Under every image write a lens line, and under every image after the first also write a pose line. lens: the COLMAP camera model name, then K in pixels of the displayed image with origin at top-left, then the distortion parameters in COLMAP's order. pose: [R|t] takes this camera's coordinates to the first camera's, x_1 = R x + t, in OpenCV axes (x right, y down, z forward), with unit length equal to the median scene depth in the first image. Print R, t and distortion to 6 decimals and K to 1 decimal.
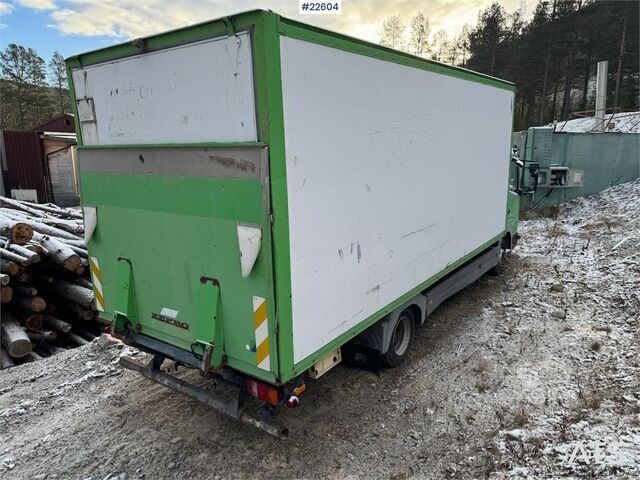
lens RADIAL K [[446.2, 0, 327.5], [0, 446.2, 240.7], [0, 0, 1]] dist [0.043270, -0.056756]
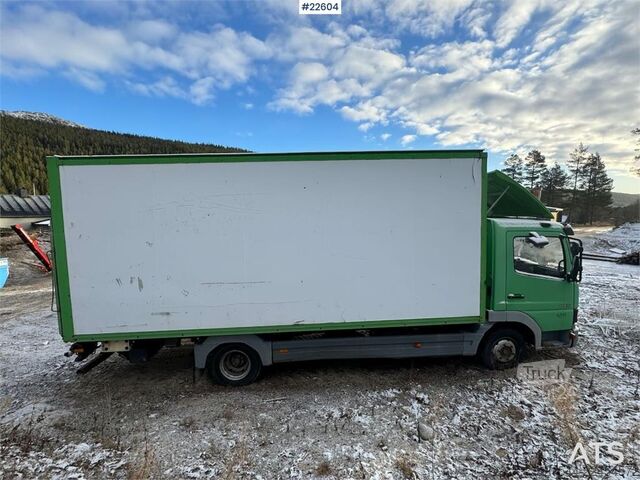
lens RADIAL K [[305.6, 0, 320.4], [0, 305.6, 243.6], [0, 0, 1]] dist [0.018251, -0.018682]
pose [[0.631554, 0.075460, -0.771651, 0.709689], [-0.161681, 0.986190, -0.035887, -0.098478], [0.758287, 0.147426, 0.635032, 0.428870]]
